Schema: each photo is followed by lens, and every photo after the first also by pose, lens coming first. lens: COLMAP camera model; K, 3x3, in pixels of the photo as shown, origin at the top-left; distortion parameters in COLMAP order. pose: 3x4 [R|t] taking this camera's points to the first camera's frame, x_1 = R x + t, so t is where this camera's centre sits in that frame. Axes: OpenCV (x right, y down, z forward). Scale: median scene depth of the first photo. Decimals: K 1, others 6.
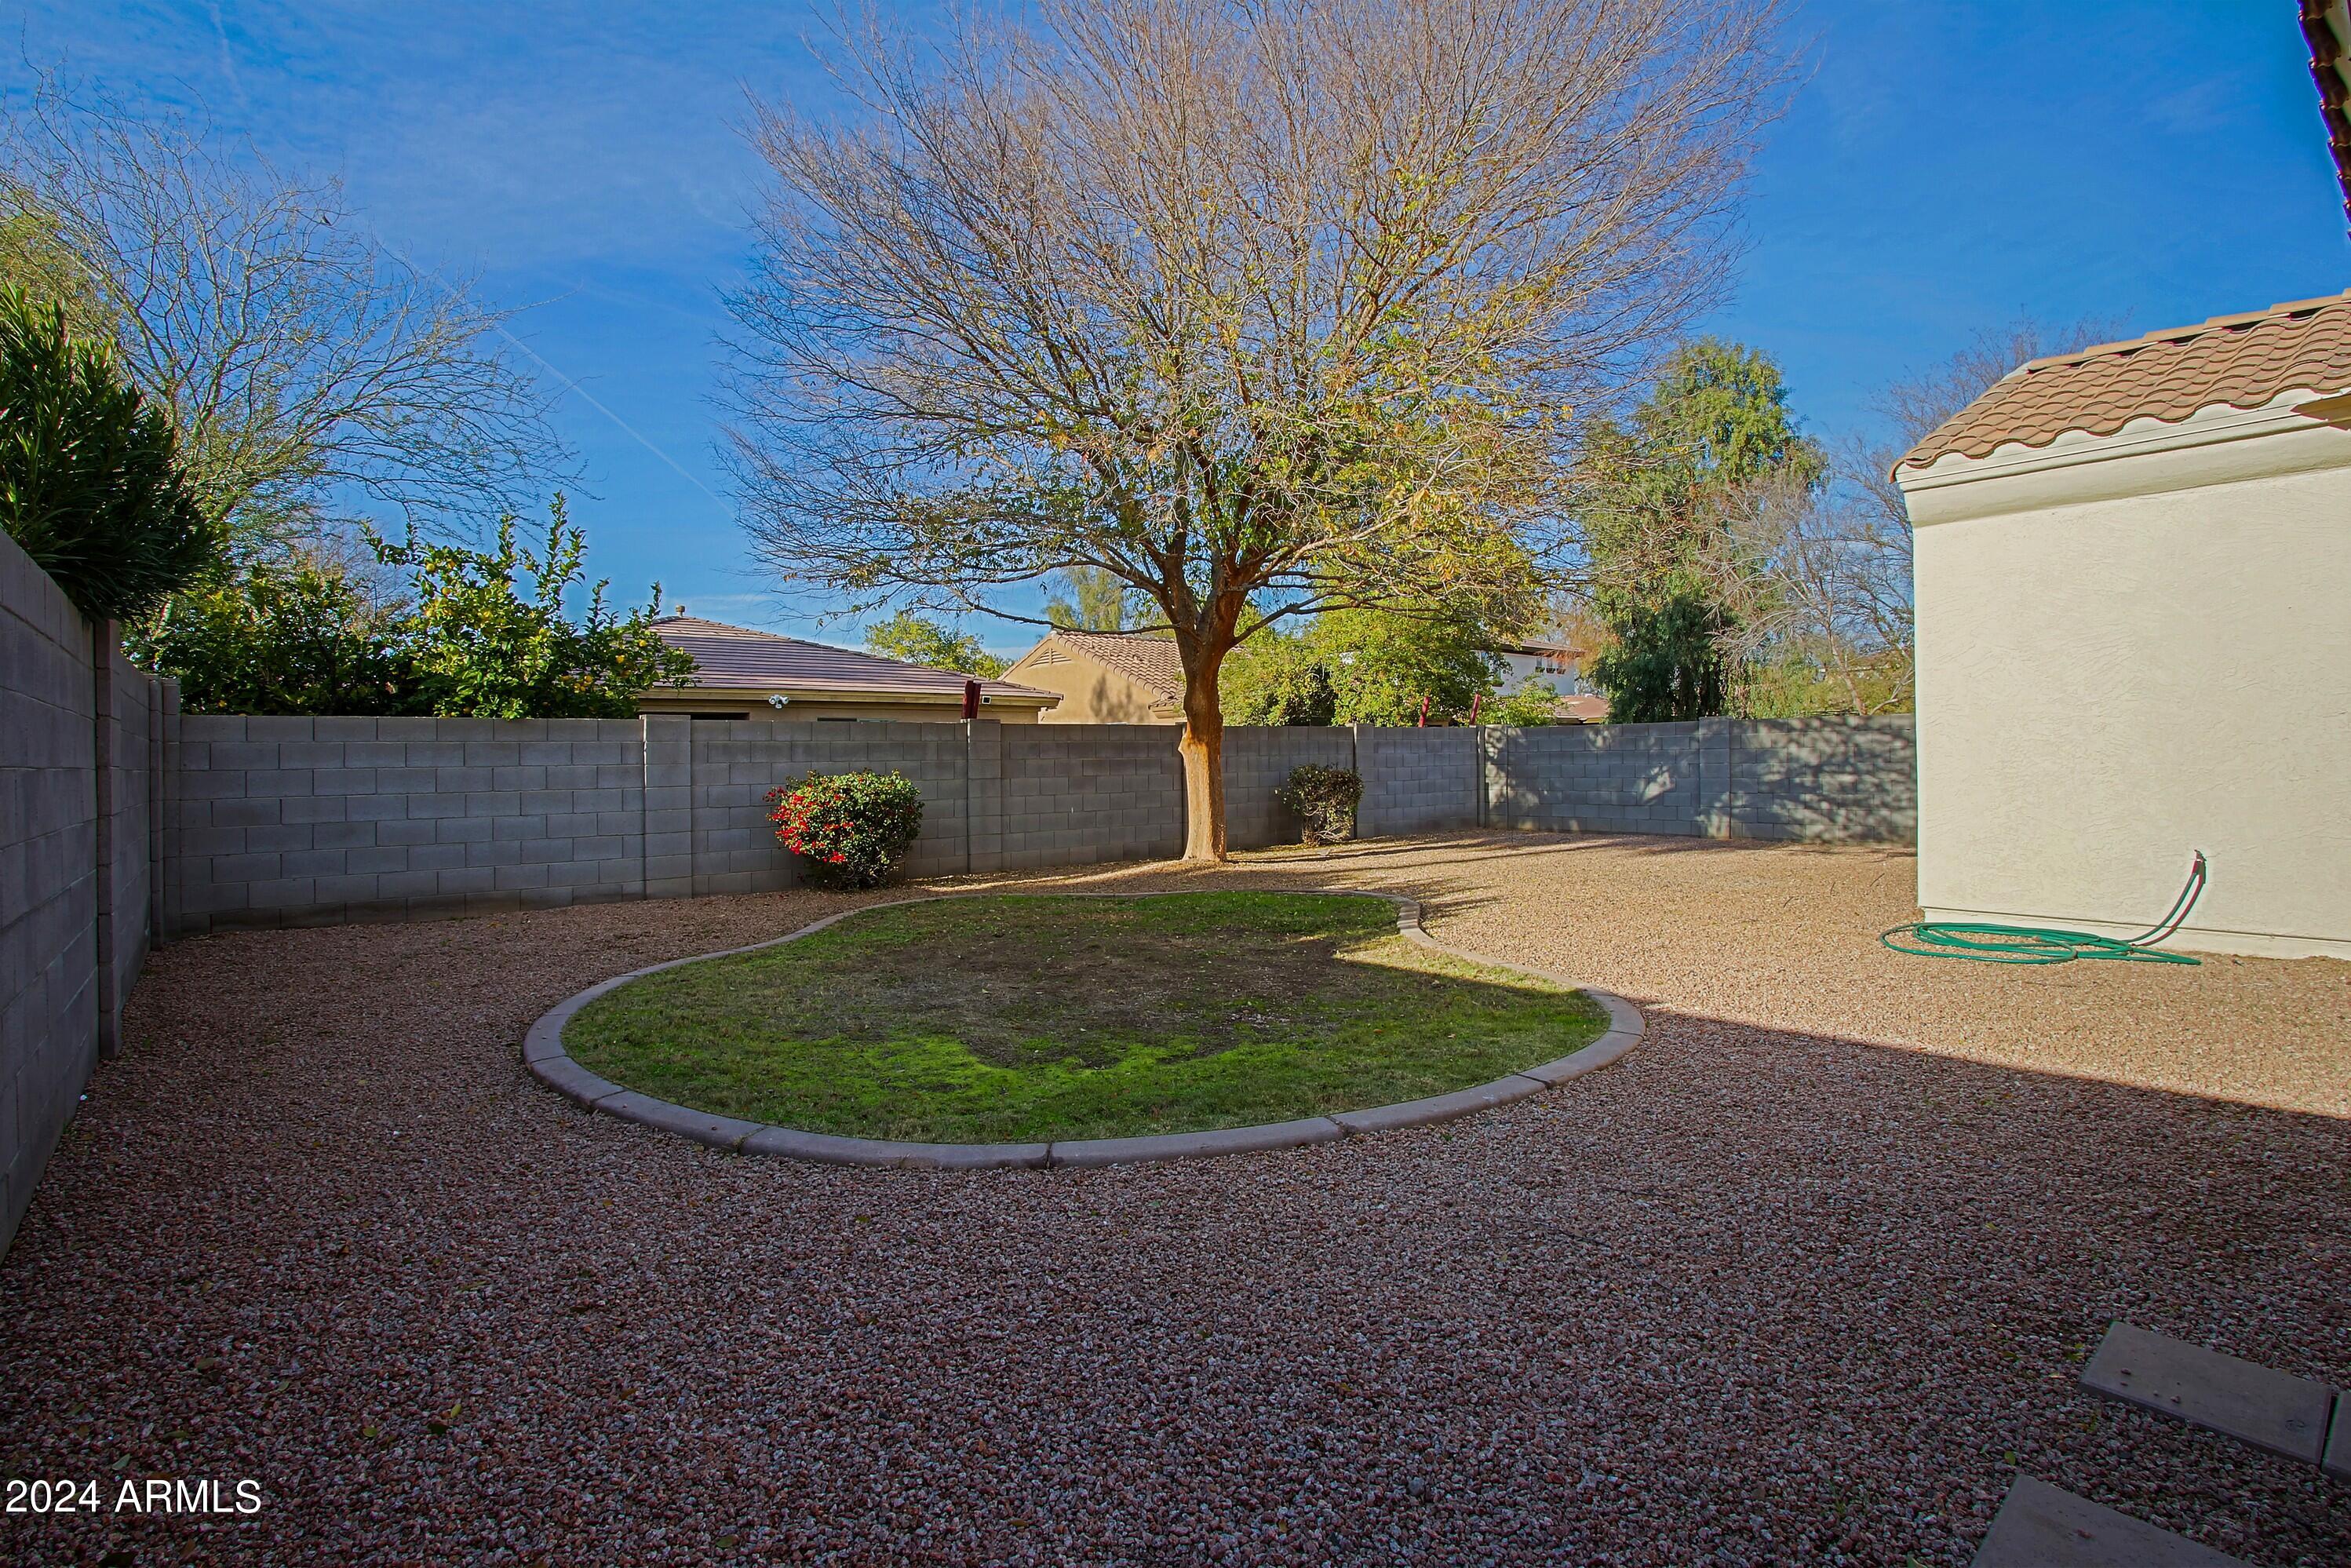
lens RADIAL K [[1096.5, 0, 1175.8], [0, 1096.5, 761.5], [0, 0, 1]] dist [-0.018033, 0.003076]
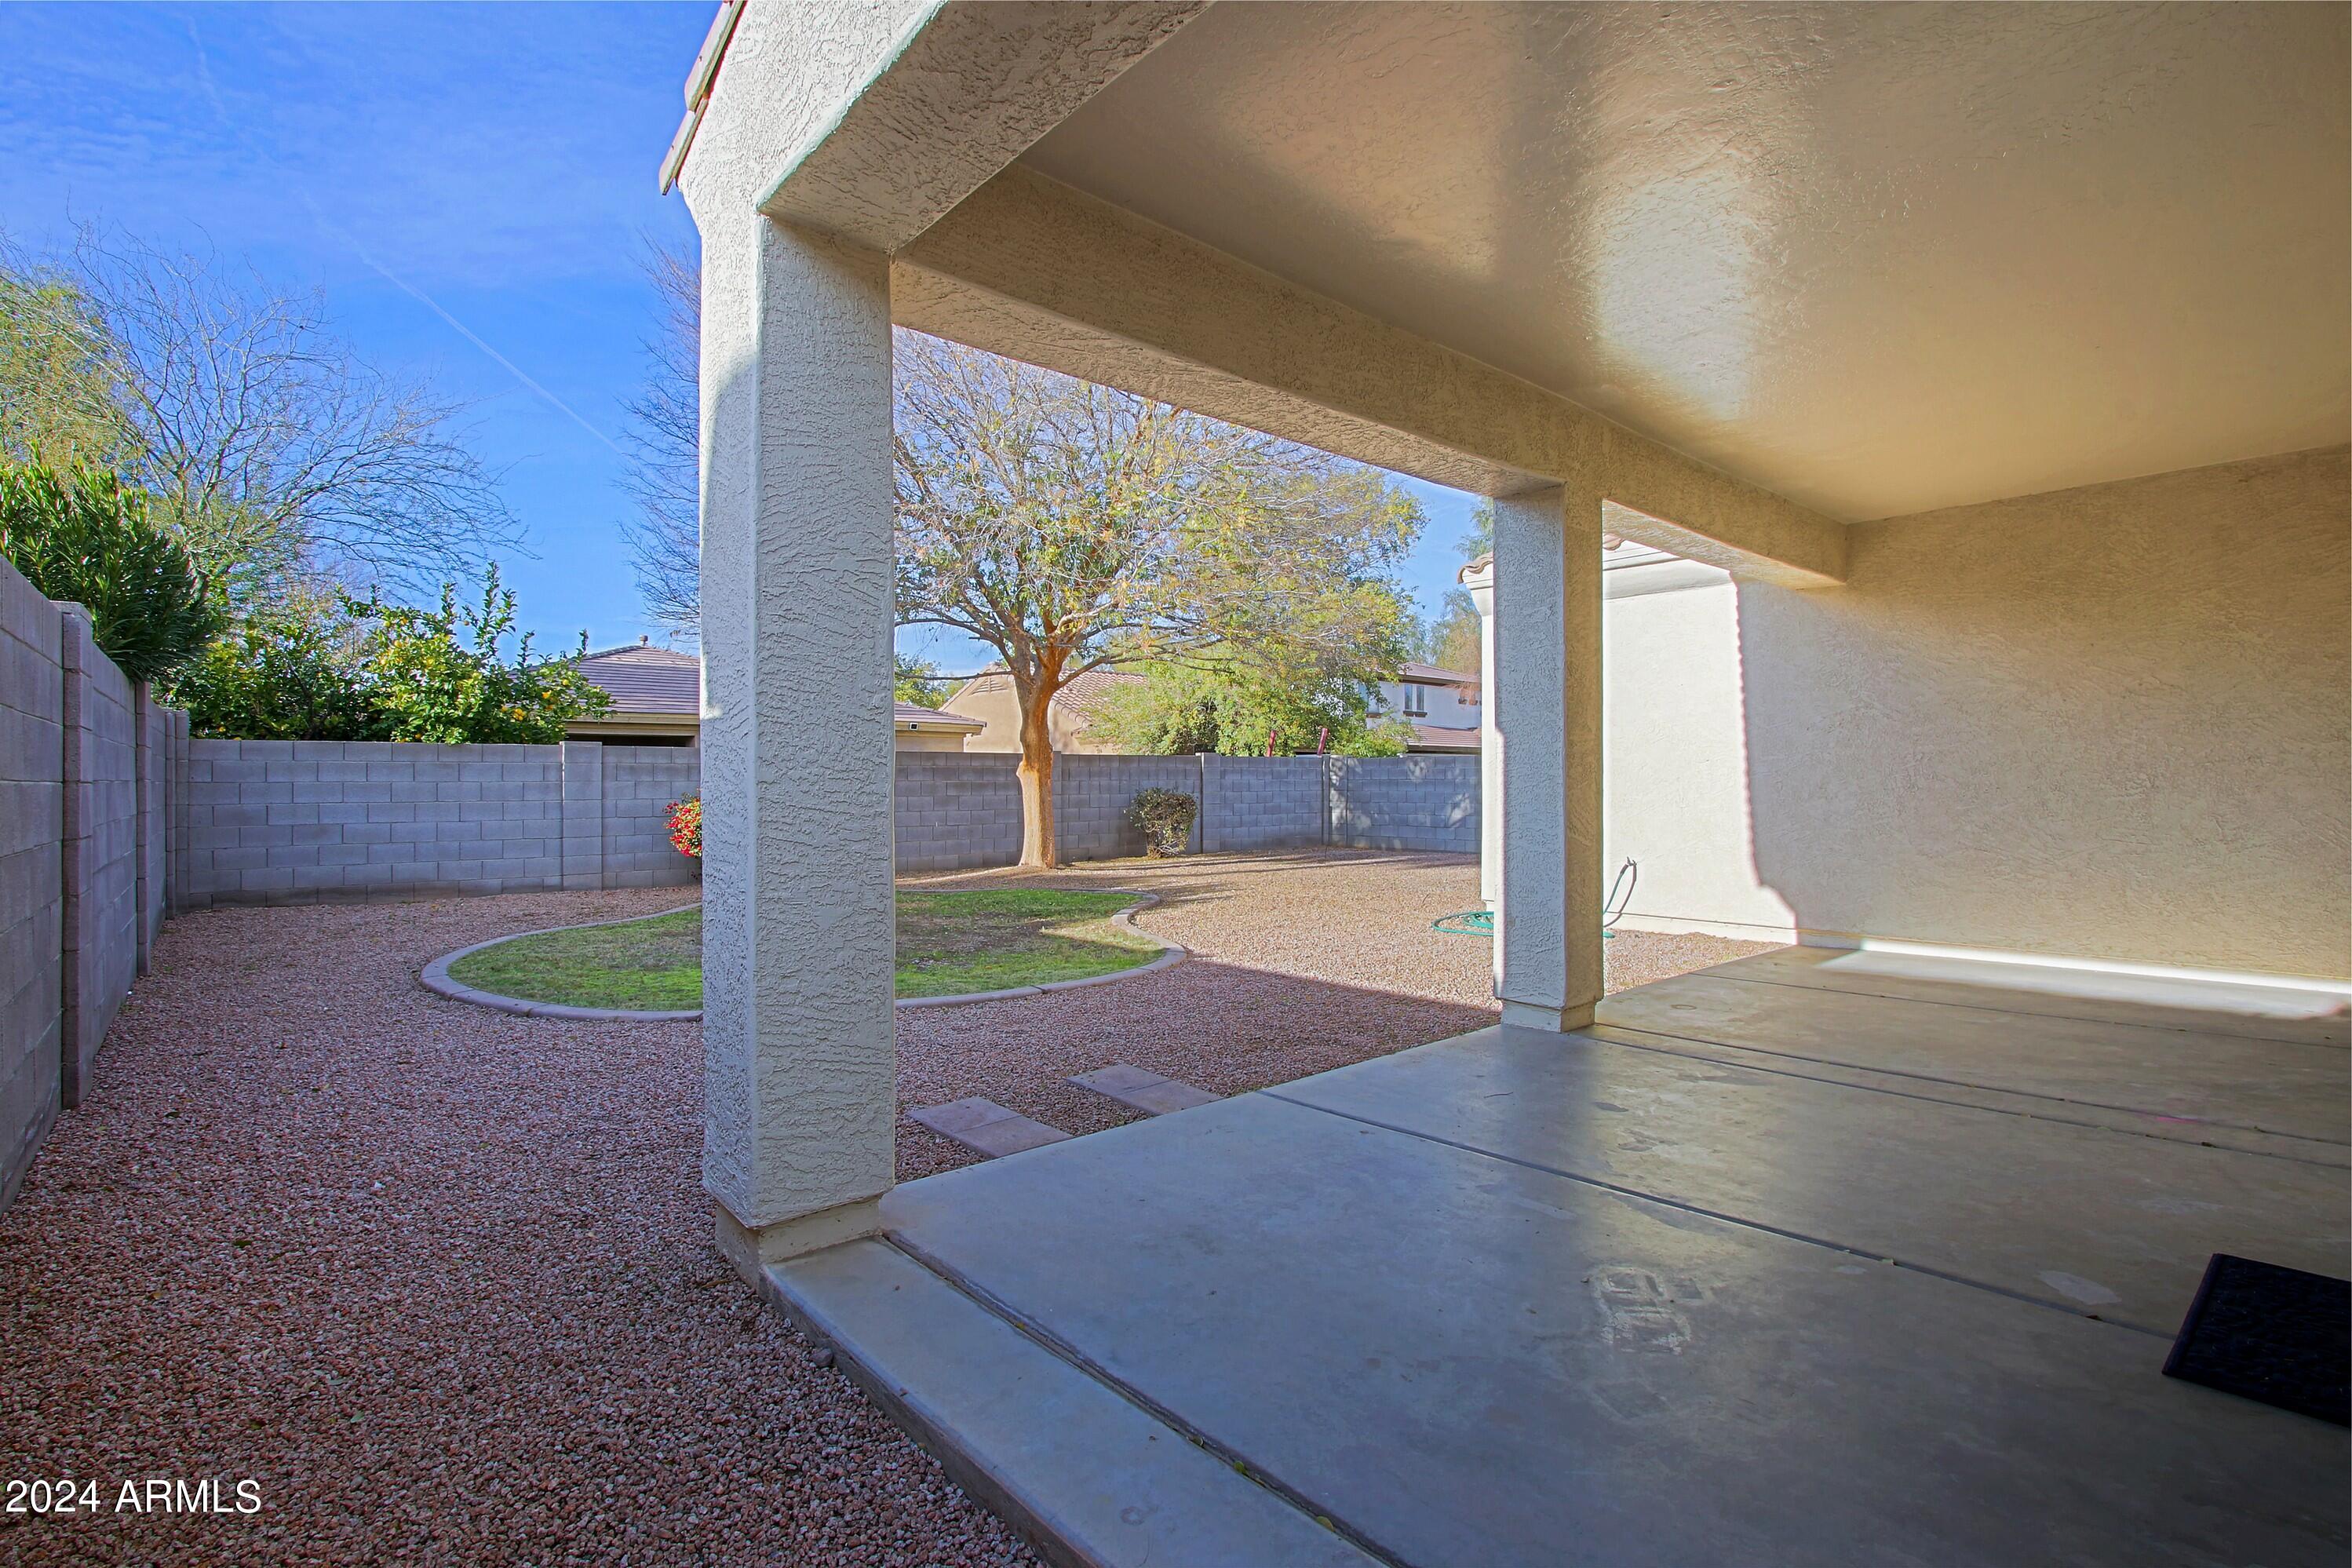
lens RADIAL K [[1096.9, 0, 1168.0], [0, 1096.9, 792.0], [0, 0, 1]] dist [-0.018033, 0.003076]
pose [[0.999896, 0.012207, 0.007738, 0.159730], [-0.012261, 0.999901, 0.006931, -0.002085], [-0.007653, -0.007026, 0.999946, -0.202256]]
